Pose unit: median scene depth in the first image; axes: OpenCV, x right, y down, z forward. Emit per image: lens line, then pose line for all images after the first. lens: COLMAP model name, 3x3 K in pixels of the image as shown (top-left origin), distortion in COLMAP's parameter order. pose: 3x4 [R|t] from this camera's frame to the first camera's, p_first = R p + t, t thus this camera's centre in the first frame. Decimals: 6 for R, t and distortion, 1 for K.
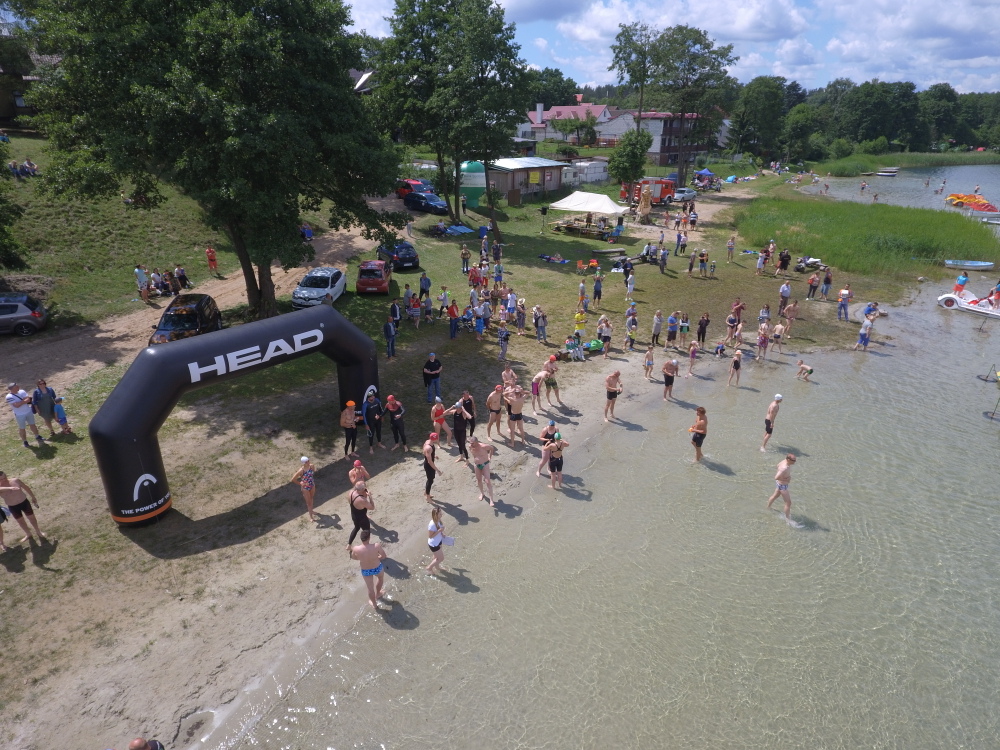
lens RADIAL K [[581.1, 0, 500.0], [0, 581.1, 375.0], [0, 0, 1]] dist [-0.002896, -0.002138]
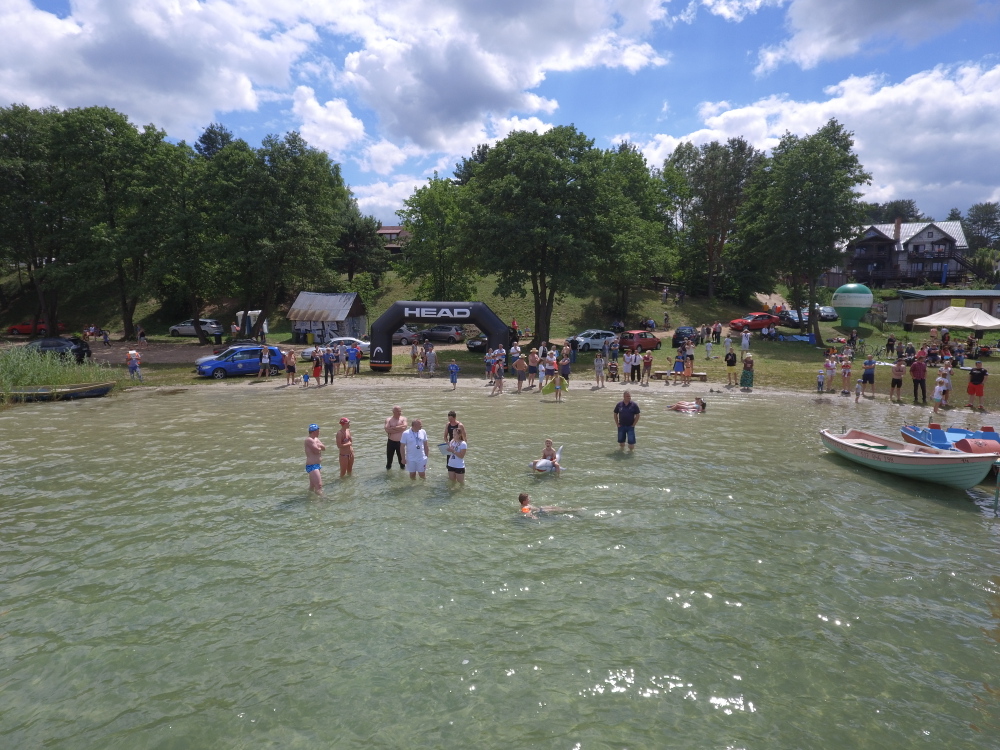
lens RADIAL K [[581.1, 0, 500.0], [0, 581.1, 375.0], [0, 0, 1]] dist [-0.002896, -0.002138]
pose [[0.569976, 0.086284, -0.817118, 1.482144], [-0.322490, 0.938165, -0.125885, 0.368681], [0.755730, 0.335264, 0.562557, 0.029506]]
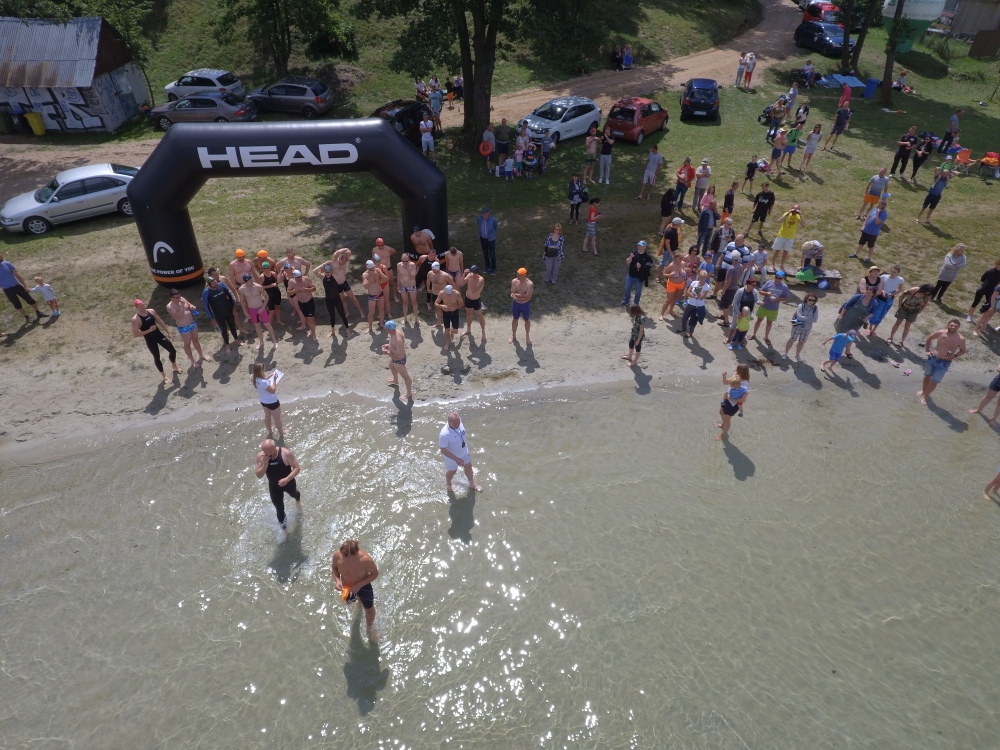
lens RADIAL K [[581.1, 0, 500.0], [0, 581.1, 375.0], [0, 0, 1]] dist [-0.002896, -0.002138]
pose [[0.727788, 0.402070, -0.555576, 0.496792], [-0.263455, 0.911863, 0.314797, -0.100239], [0.633179, -0.082736, 0.769570, 0.461195]]
